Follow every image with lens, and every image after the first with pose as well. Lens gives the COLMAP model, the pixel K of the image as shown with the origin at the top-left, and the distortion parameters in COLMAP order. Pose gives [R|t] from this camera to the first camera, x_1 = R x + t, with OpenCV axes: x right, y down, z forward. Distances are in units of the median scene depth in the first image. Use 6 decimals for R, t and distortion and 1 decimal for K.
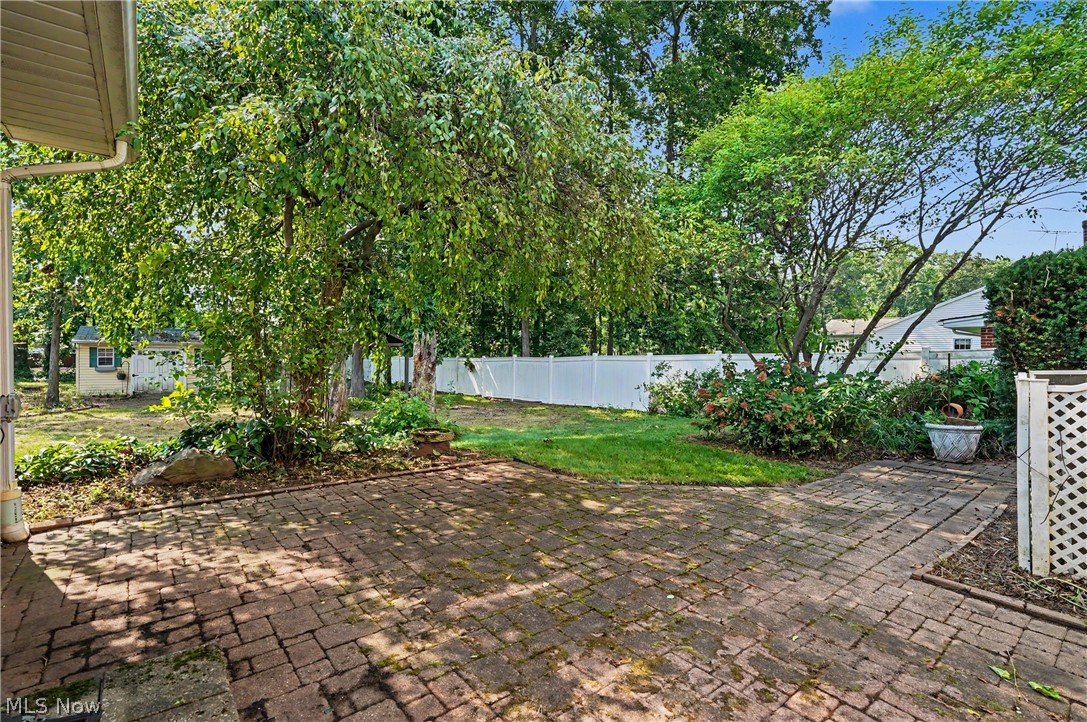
lens RADIAL K [[501.4, 0, 554.3], [0, 501.4, 352.2], [0, 0, 1]] dist [-0.007811, 0.002008]
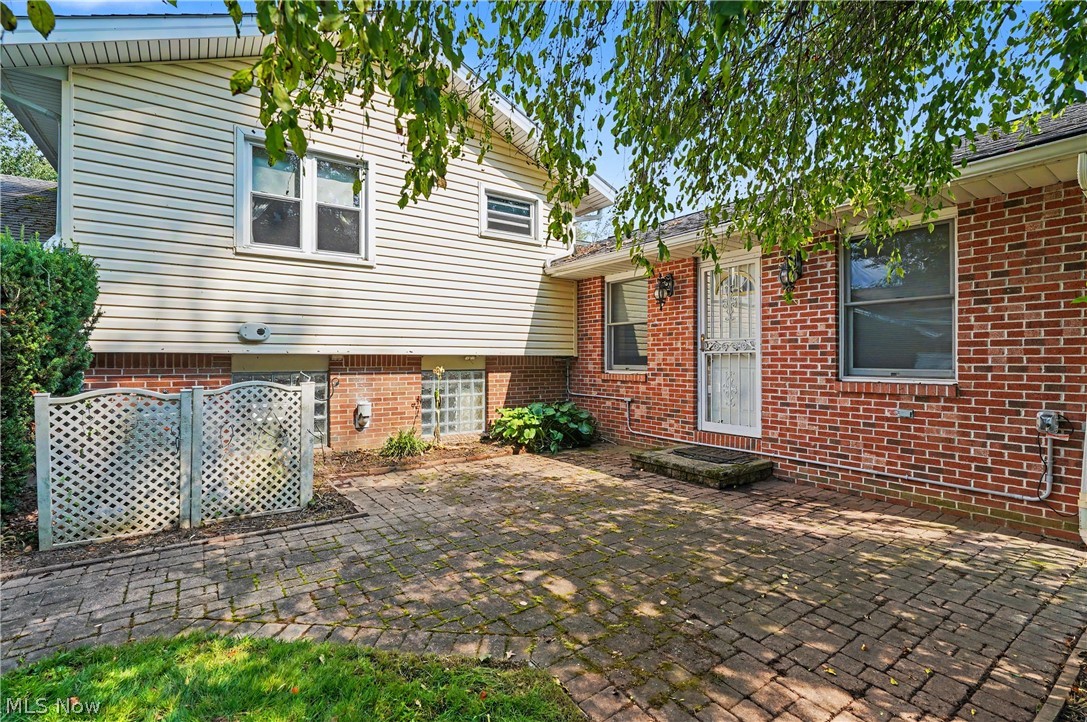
lens RADIAL K [[501.4, 0, 533.2], [0, 501.4, 359.1], [0, 0, 1]] dist [-0.007811, 0.002008]
pose [[-0.994890, -0.015057, 0.099840, 0.070105], [-0.014868, 0.999886, 0.002641, -0.037349], [-0.099868, 0.001143, -0.995000, 2.499018]]
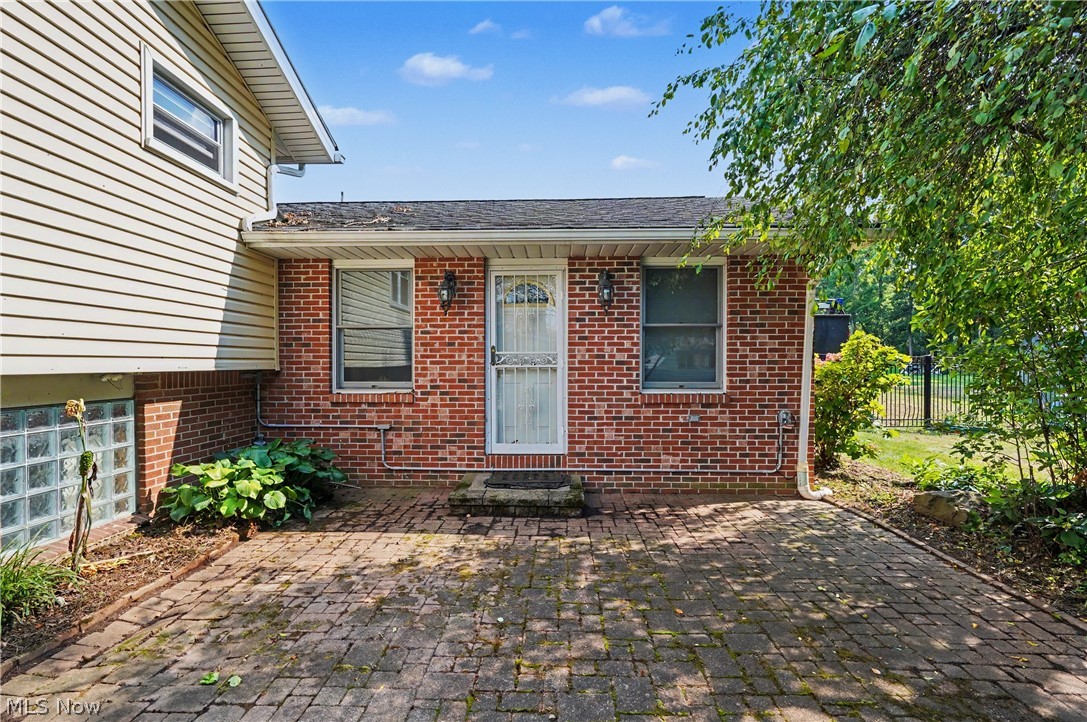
lens RADIAL K [[501.4, 0, 539.5], [0, 501.4, 367.5], [0, 0, 1]] dist [-0.007811, 0.002008]
pose [[-0.669131, -0.005980, -0.743120, 0.917581], [-0.009894, 0.999951, 0.000863, -0.072469], [0.743078, 0.007930, -0.669158, 1.641880]]
